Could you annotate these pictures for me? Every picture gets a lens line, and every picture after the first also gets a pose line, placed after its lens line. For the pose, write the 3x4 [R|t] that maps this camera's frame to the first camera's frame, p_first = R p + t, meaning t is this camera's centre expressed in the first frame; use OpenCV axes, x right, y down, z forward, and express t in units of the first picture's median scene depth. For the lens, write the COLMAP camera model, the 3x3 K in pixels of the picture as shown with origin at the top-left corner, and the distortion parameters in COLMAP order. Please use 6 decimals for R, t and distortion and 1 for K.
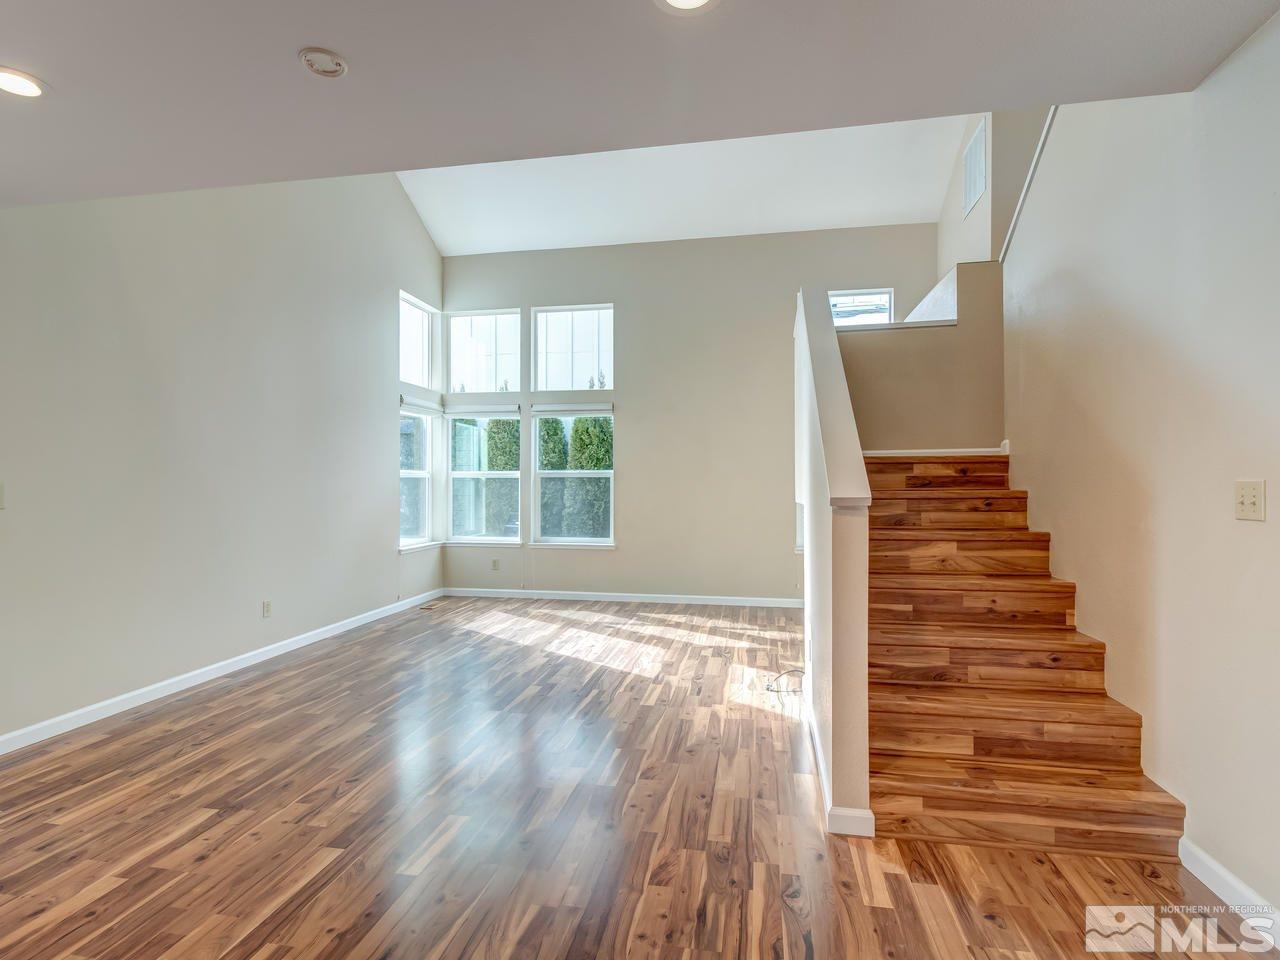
lens RADIAL K [[716.9, 0, 617.8], [0, 716.9, 475.7], [0, 0, 1]] dist [0.012319, -0.009788]
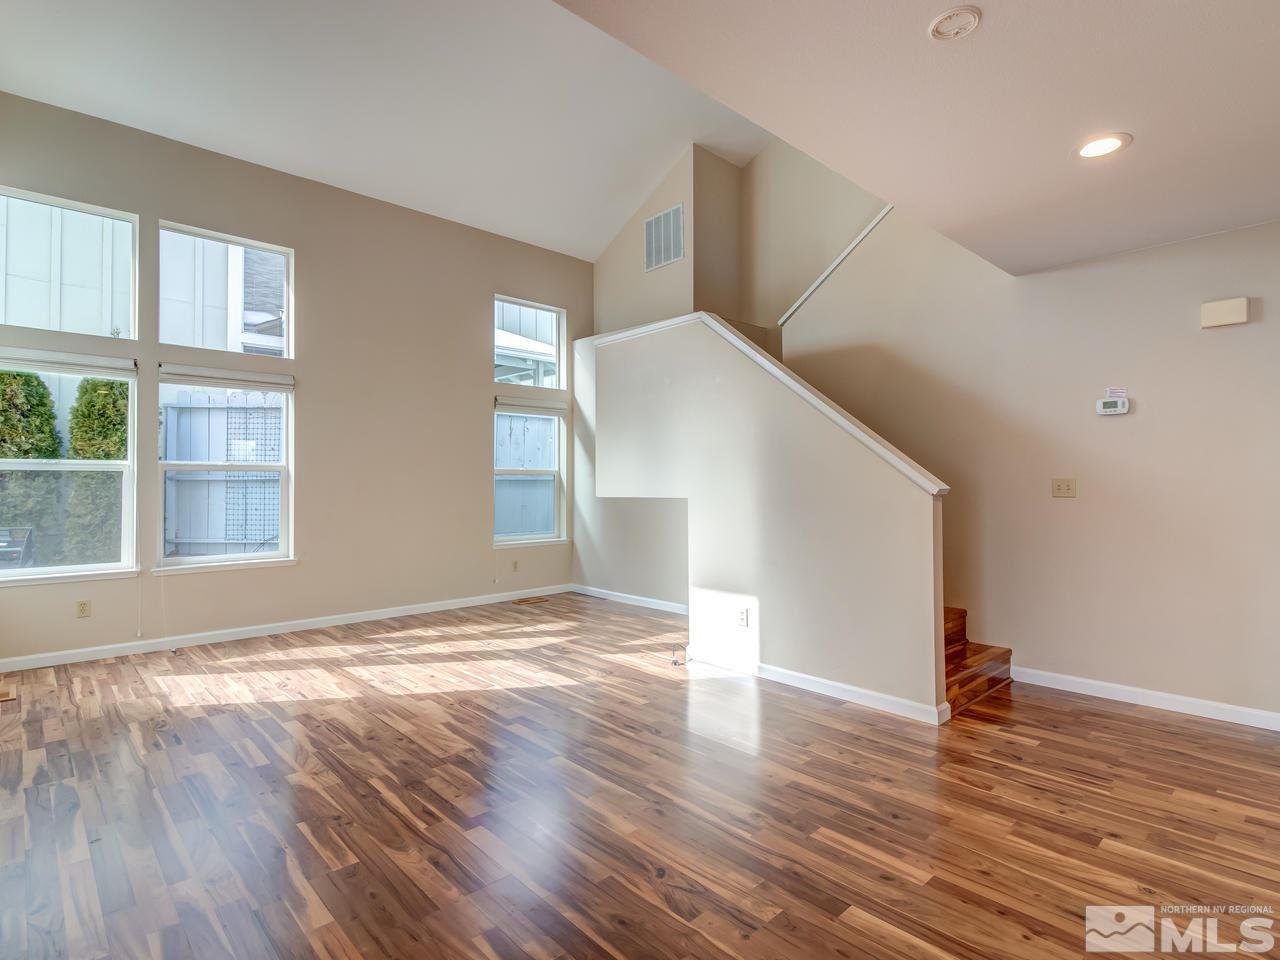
lens RADIAL K [[674.6, 0, 692.1], [0, 674.6, 470.4], [0, 0, 1]] dist [0.010327, -0.006748]
pose [[0.550907, 0.012501, 0.834473, -0.556003], [-0.009046, 0.999919, -0.009007, 0.004978], [-0.834518, -0.002587, 0.550975, 0.342350]]
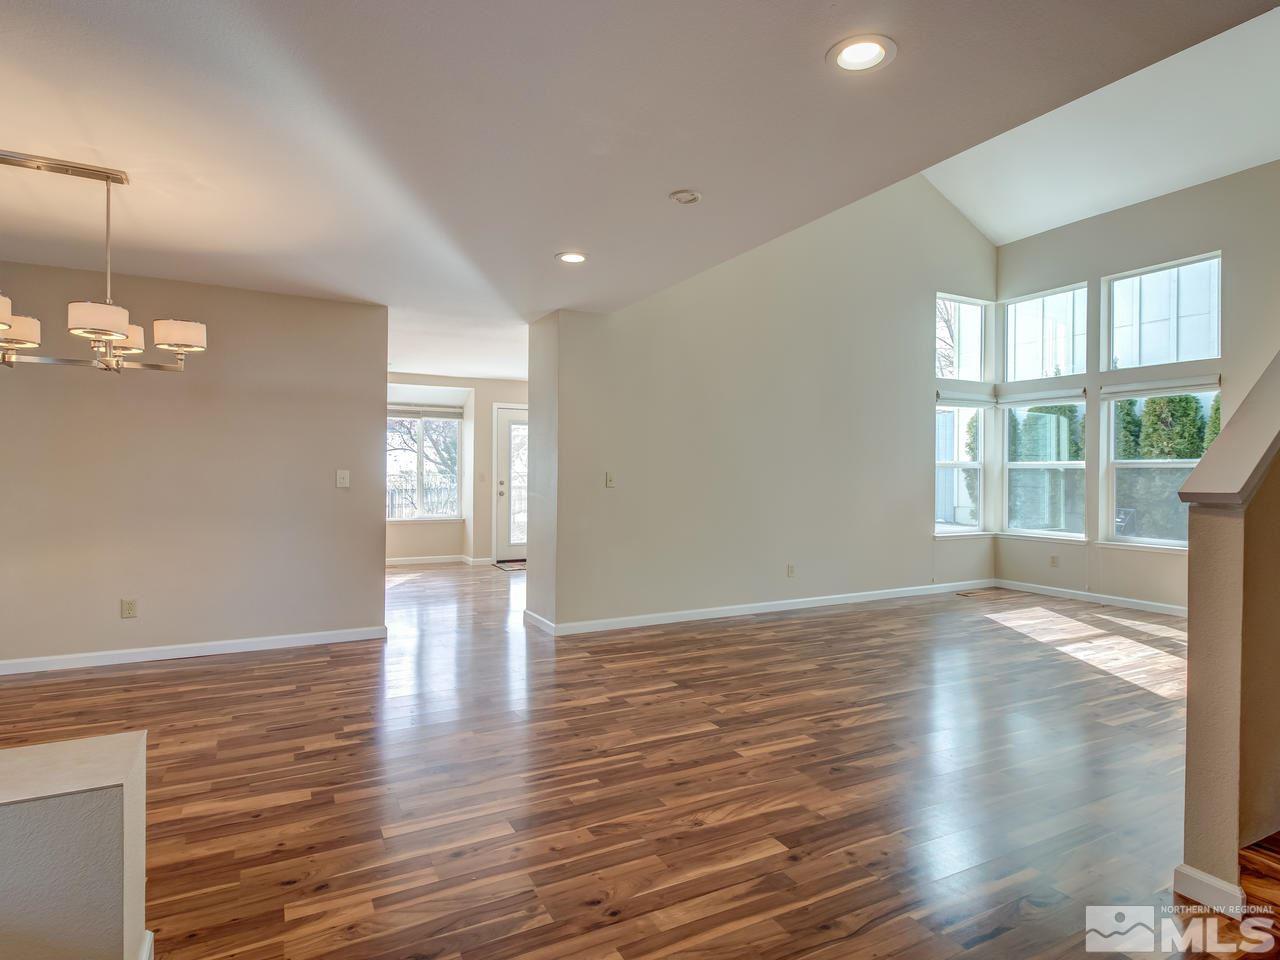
lens RADIAL K [[674.6, 0, 617.5], [0, 674.6, 467.6], [0, 0, 1]] dist [0.010327, -0.006748]
pose [[0.622722, -0.003347, -0.782436, 0.265172], [0.004941, 0.999988, -0.000345, -0.001084], [0.782428, -0.003651, 0.622731, -0.000995]]
